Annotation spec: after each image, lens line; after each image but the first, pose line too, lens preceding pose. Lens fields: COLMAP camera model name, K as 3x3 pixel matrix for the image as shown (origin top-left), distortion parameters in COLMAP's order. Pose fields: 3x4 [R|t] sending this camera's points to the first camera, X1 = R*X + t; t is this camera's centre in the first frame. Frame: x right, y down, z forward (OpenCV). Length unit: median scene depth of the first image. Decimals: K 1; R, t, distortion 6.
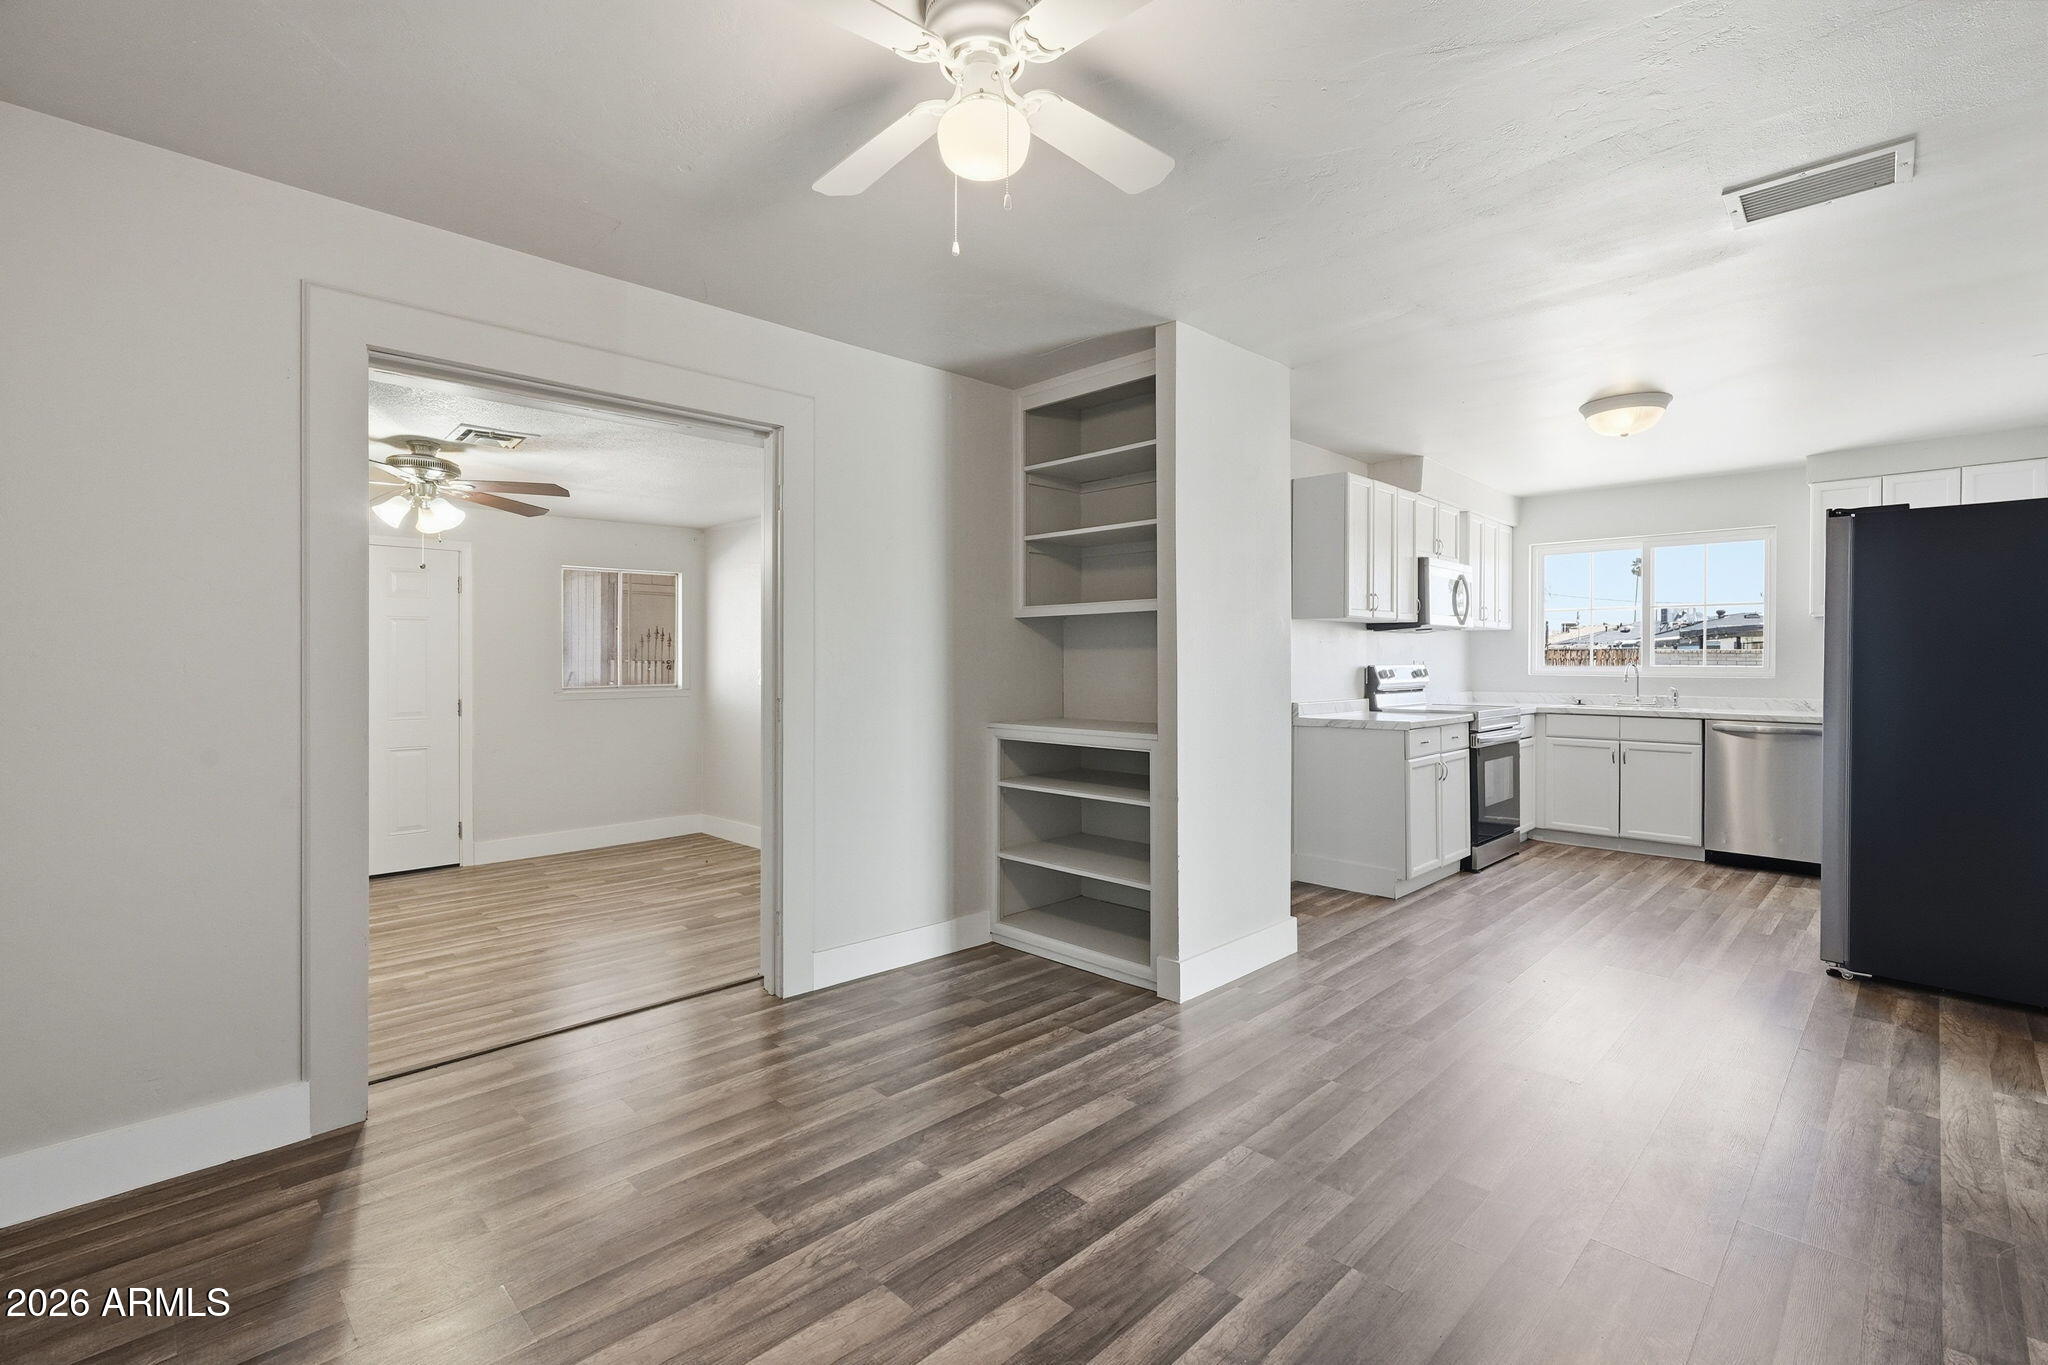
lens RADIAL K [[924.1, 0, 1024.4], [0, 924.1, 665.8], [0, 0, 1]] dist [-0.001924, 0.000322]
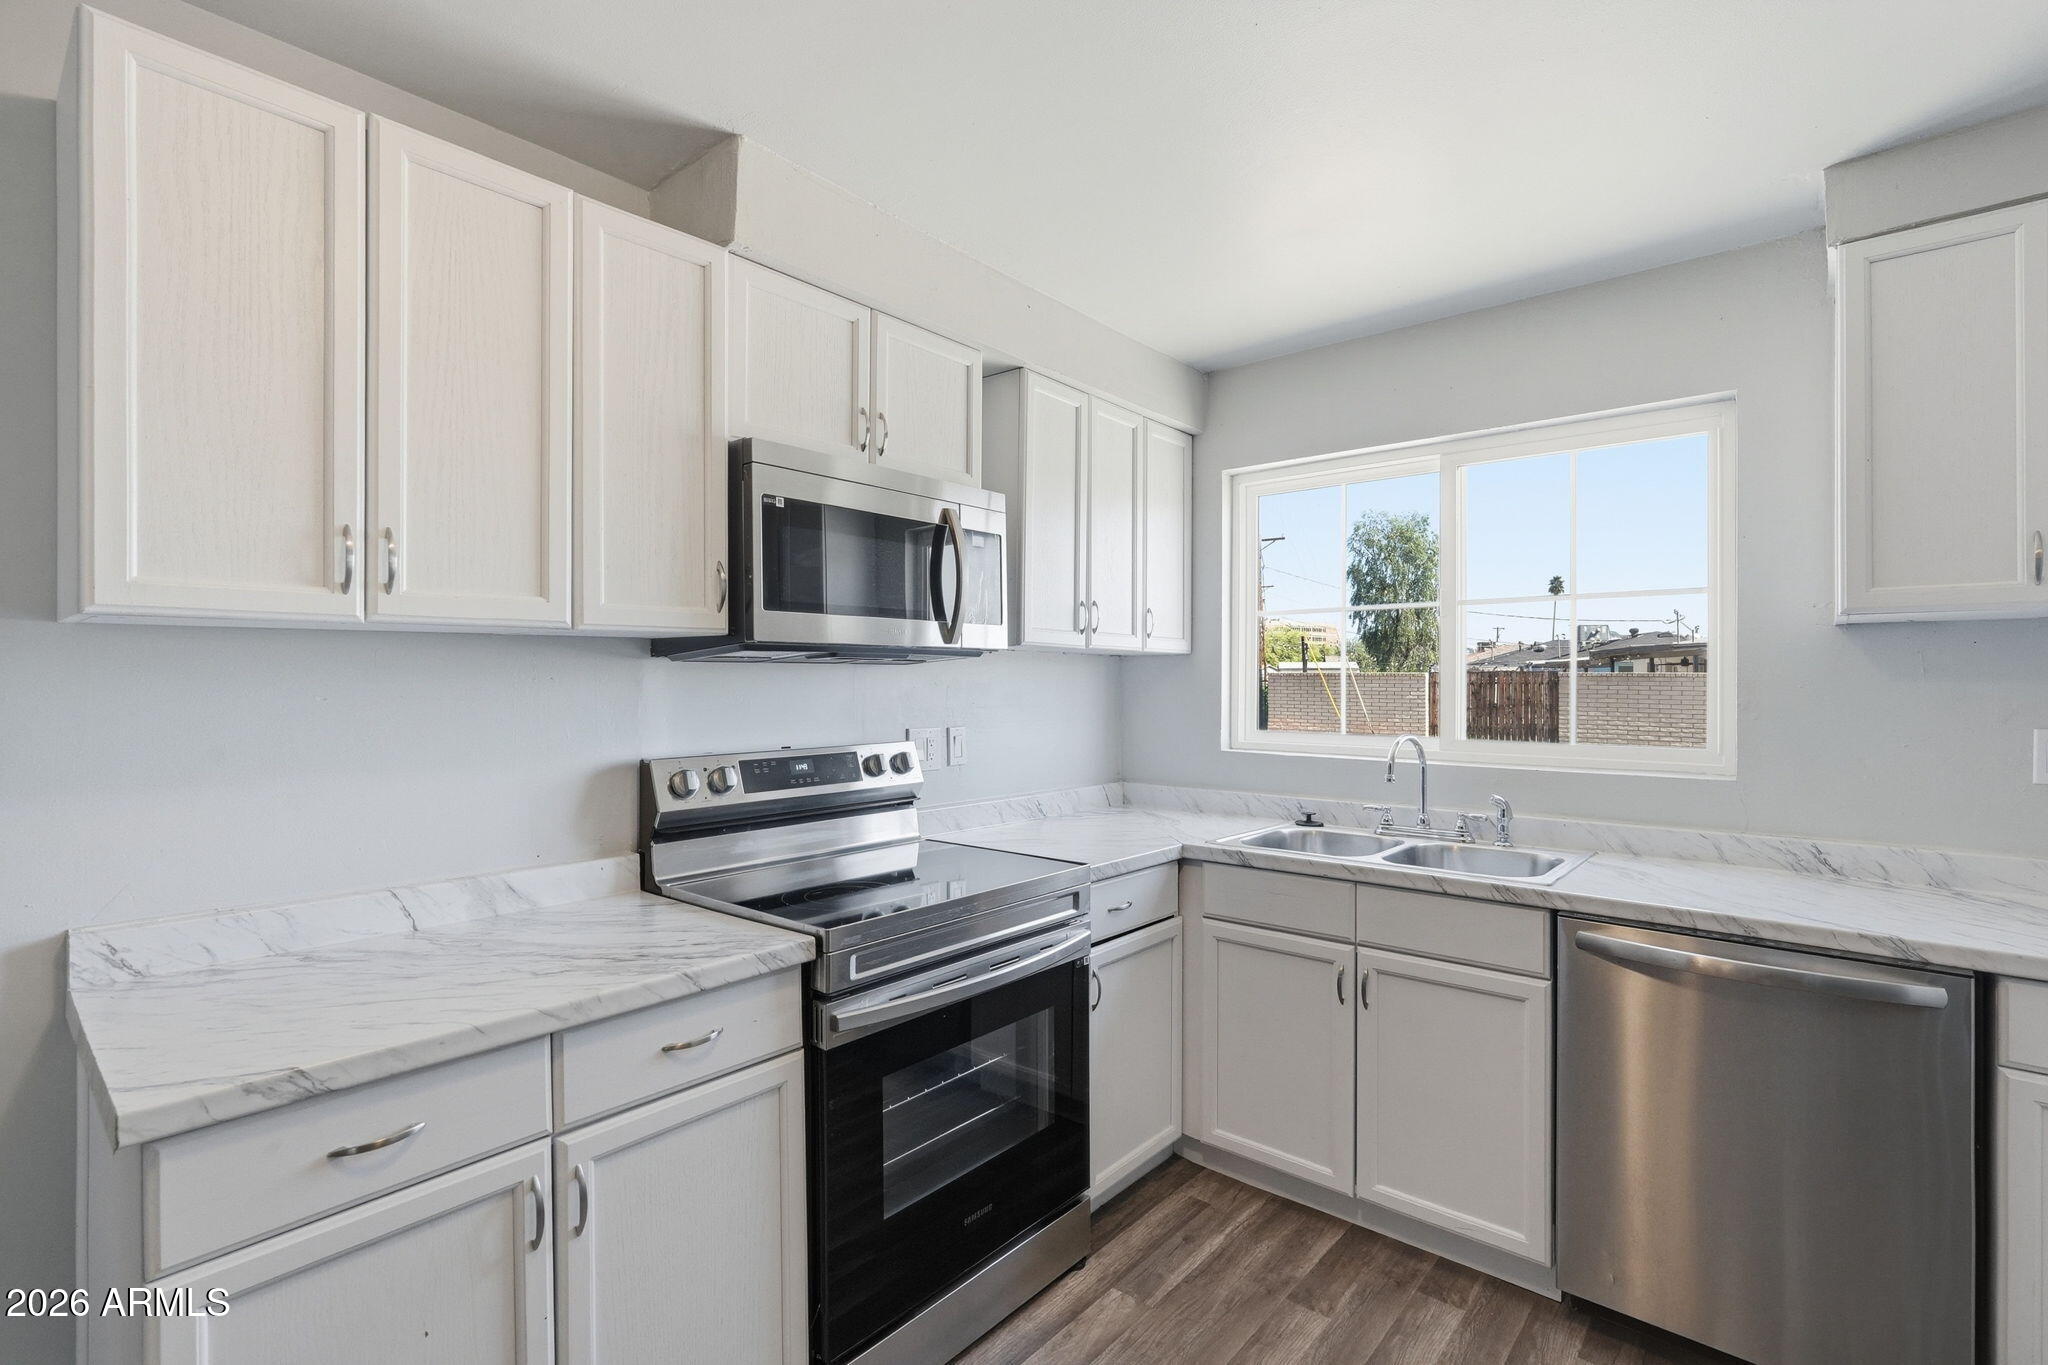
lens RADIAL K [[966.2, 0, 1024.0], [0, 966.2, 682.5], [0, 0, 1]] dist [0.002429, 0.000414]
pose [[0.996625, -0.000175, 0.082089, 0.497152], [0.000395, 0.999996, -0.002666, -0.029361], [-0.082089, 0.002689, 0.996621, 0.638178]]
